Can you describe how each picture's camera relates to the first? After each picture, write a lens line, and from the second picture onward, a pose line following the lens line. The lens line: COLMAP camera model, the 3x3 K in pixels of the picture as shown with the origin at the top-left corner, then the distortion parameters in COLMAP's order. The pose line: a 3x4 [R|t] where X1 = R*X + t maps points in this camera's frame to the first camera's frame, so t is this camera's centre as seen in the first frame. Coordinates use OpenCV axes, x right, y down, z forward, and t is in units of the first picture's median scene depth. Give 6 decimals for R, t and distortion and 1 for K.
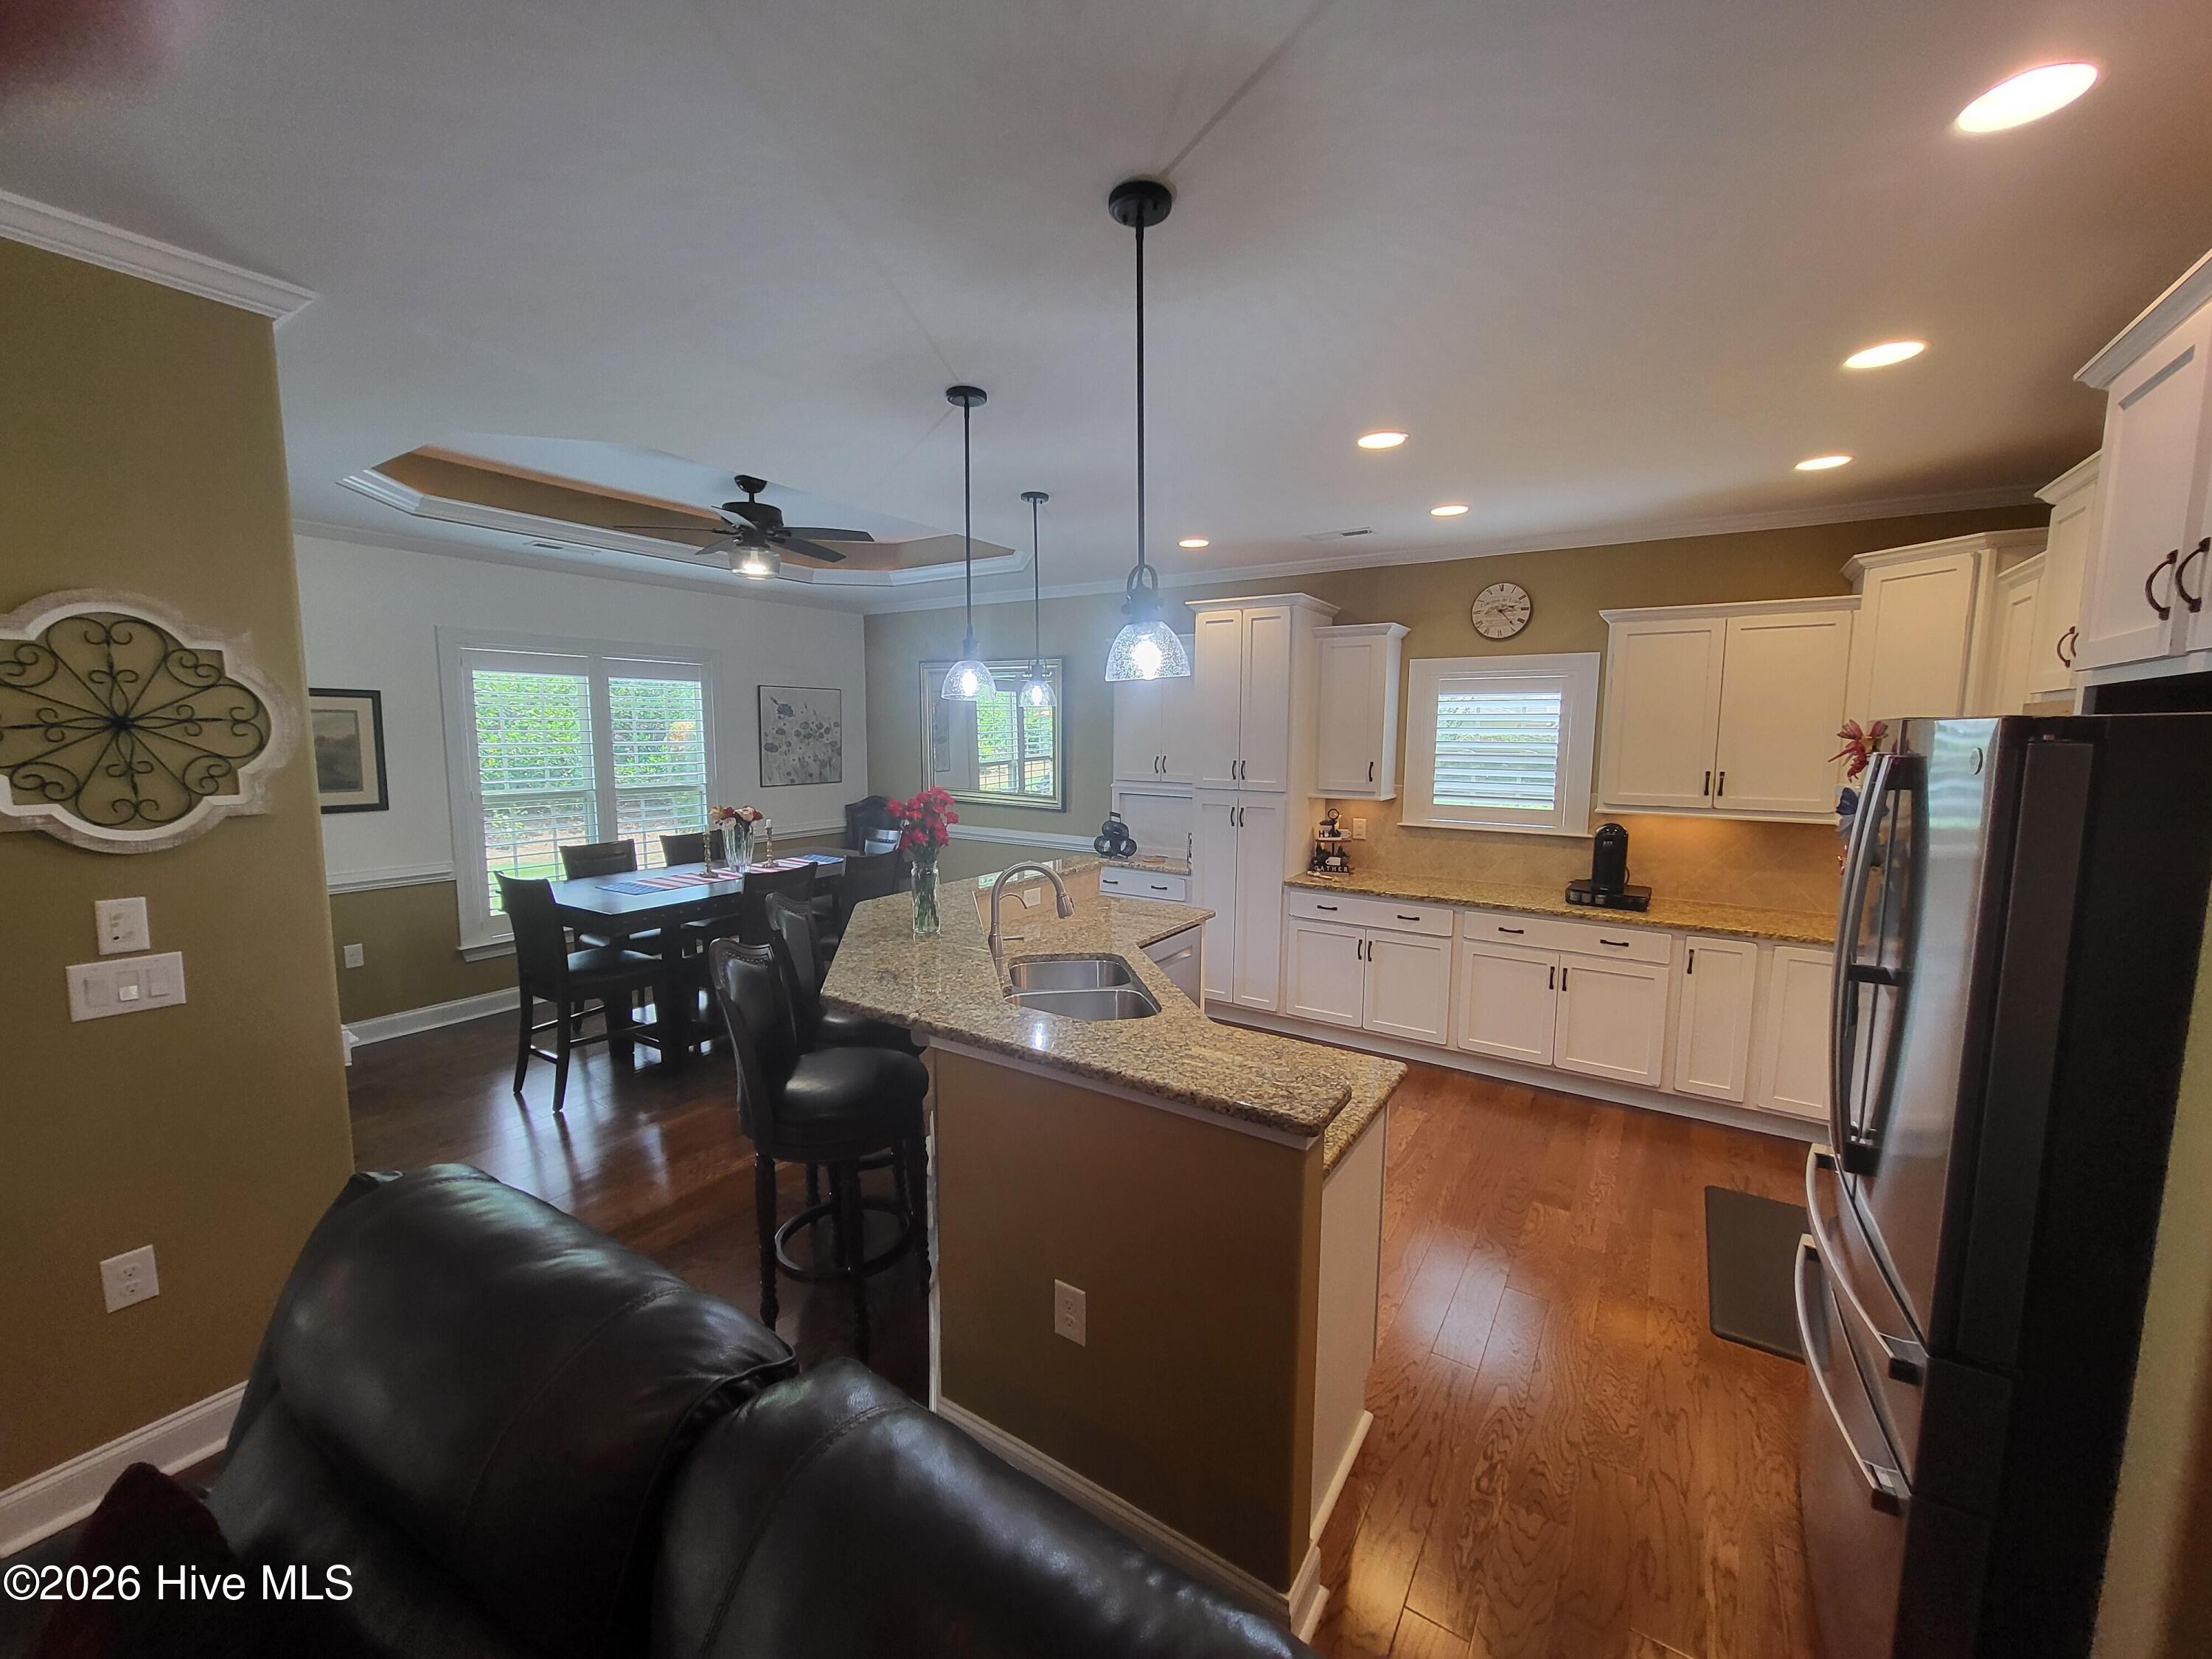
lens RADIAL K [[863.9, 0, 1107.7], [0, 863.9, 829.0], [0, 0, 1]] dist [0.002898, 0.000218]
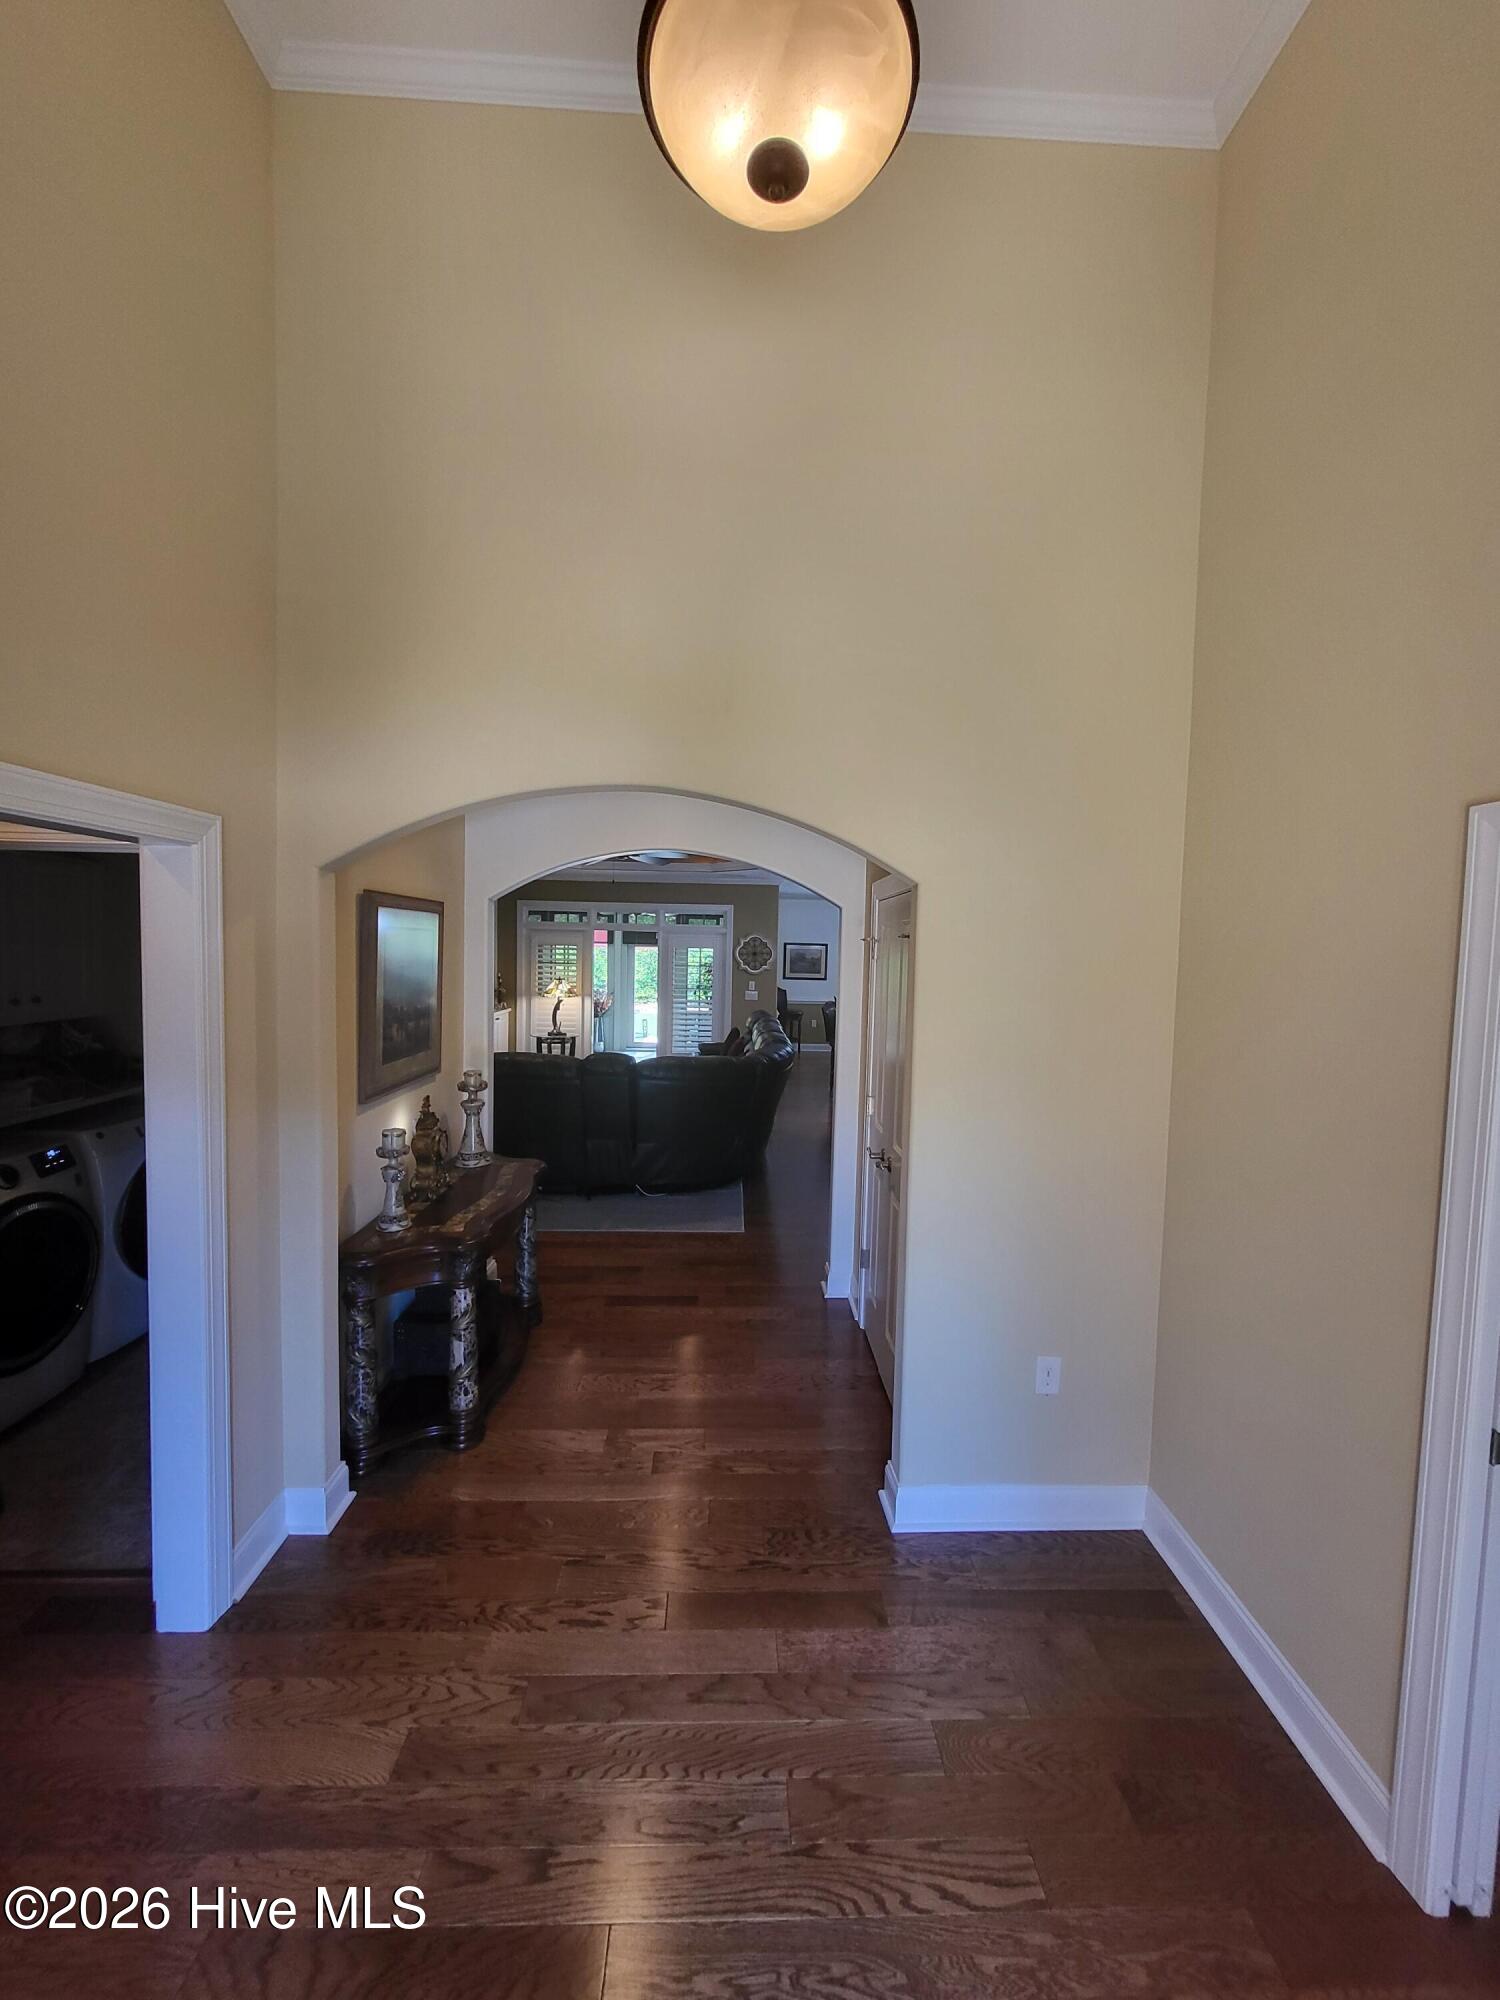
lens RADIAL K [[781.1, 0, 747.4], [0, 781.1, 997.0], [0, 0, 1]] dist [0.002898, 0.000218]
pose [[0.569825, 0.054490, -0.819958, 3.325688], [-0.110988, 0.993760, -0.011091, 0.247057], [0.814237, 0.097325, 0.572317, -2.150864]]
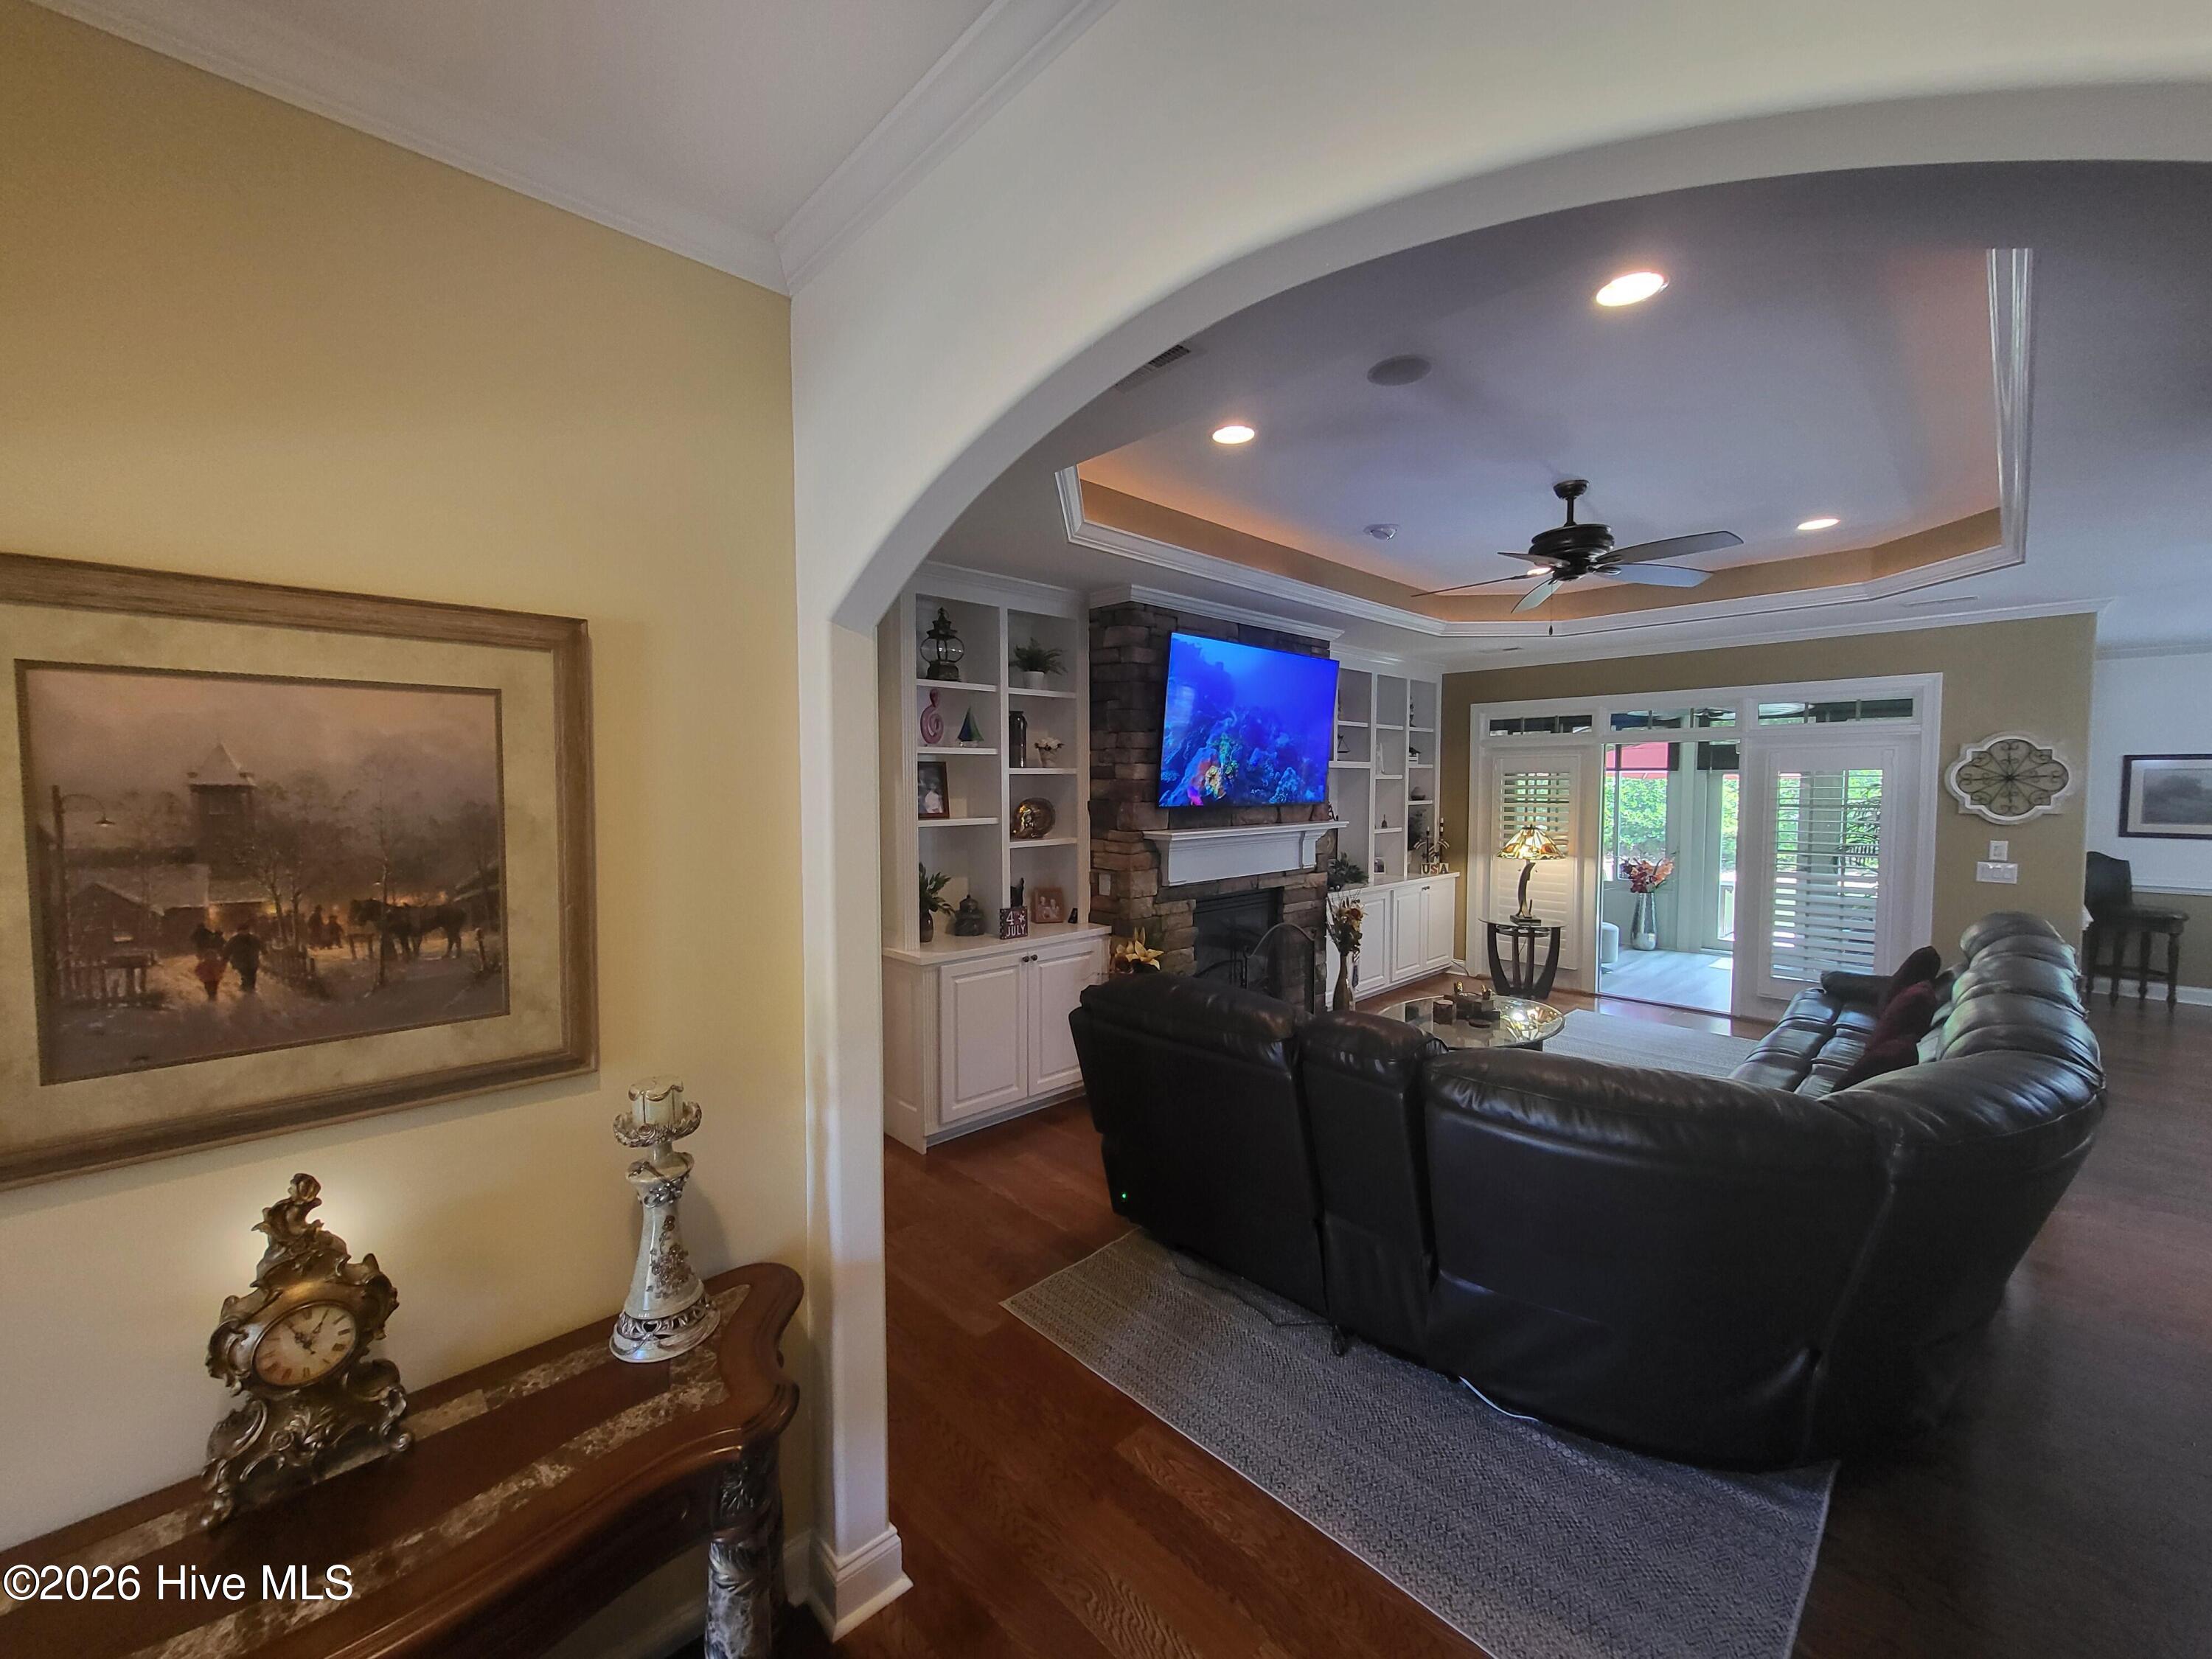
lens RADIAL K [[863.9, 0, 1099.0], [0, 863.9, 820.7], [0, 0, 1]] dist [0.002898, 0.000218]
pose [[-0.228479, 0.034823, -0.972926, 2.113390], [-0.111687, 0.991825, 0.061727, 0.159125], [0.967121, 0.122766, -0.222721, -1.121399]]
